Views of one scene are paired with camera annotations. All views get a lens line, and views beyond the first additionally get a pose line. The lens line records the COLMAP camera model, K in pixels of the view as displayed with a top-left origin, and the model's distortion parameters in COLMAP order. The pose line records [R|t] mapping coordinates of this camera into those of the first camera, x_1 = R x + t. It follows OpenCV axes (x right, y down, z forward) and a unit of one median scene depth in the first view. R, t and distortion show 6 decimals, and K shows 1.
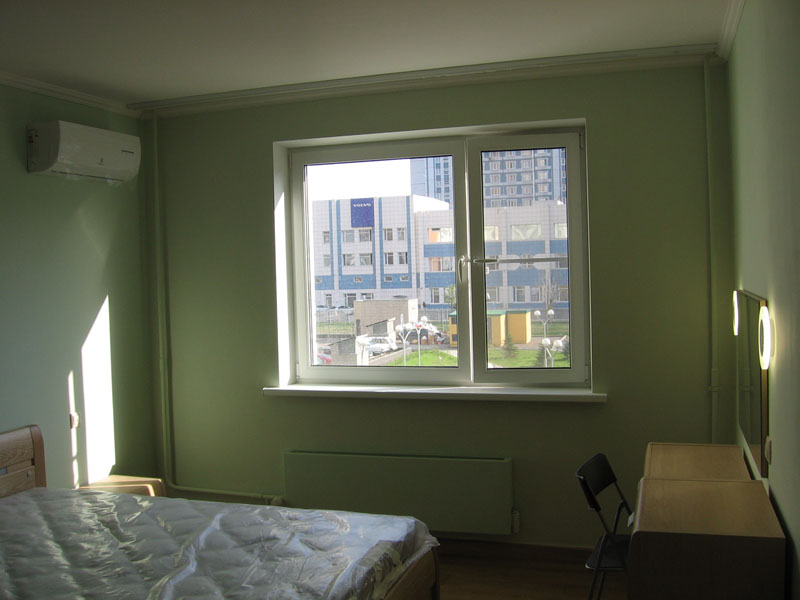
lens RADIAL K [[808.7, 0, 400.0], [0, 808.7, 300.0], [0, 0, 1]] dist [-0.158910, 0.024545]
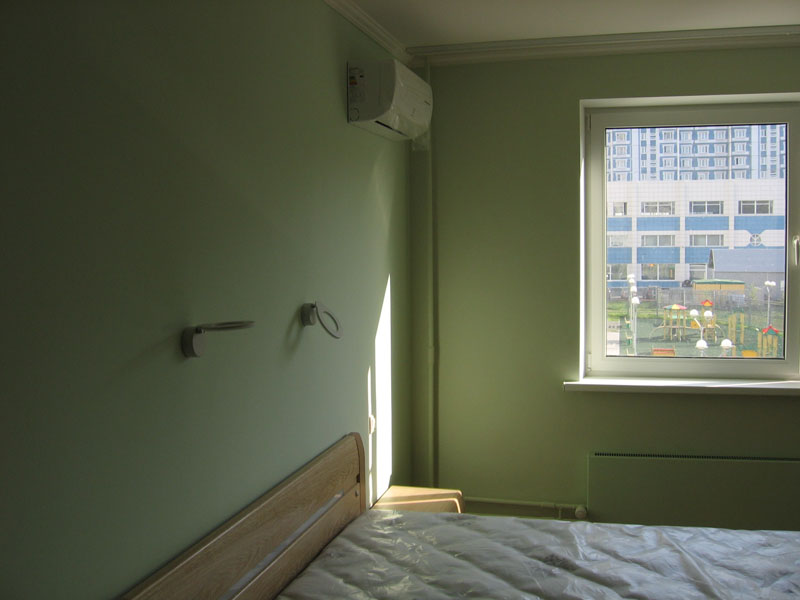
lens RADIAL K [[835.0, 0, 400.0], [0, 835.0, 300.0], [0, 0, 1]] dist [-0.111077, 0.021774]
pose [[0.997921, 0.011033, 0.063491, -0.413658], [-0.013152, 0.999367, 0.033054, -0.007651], [-0.063086, -0.033820, 0.997435, 0.115838]]
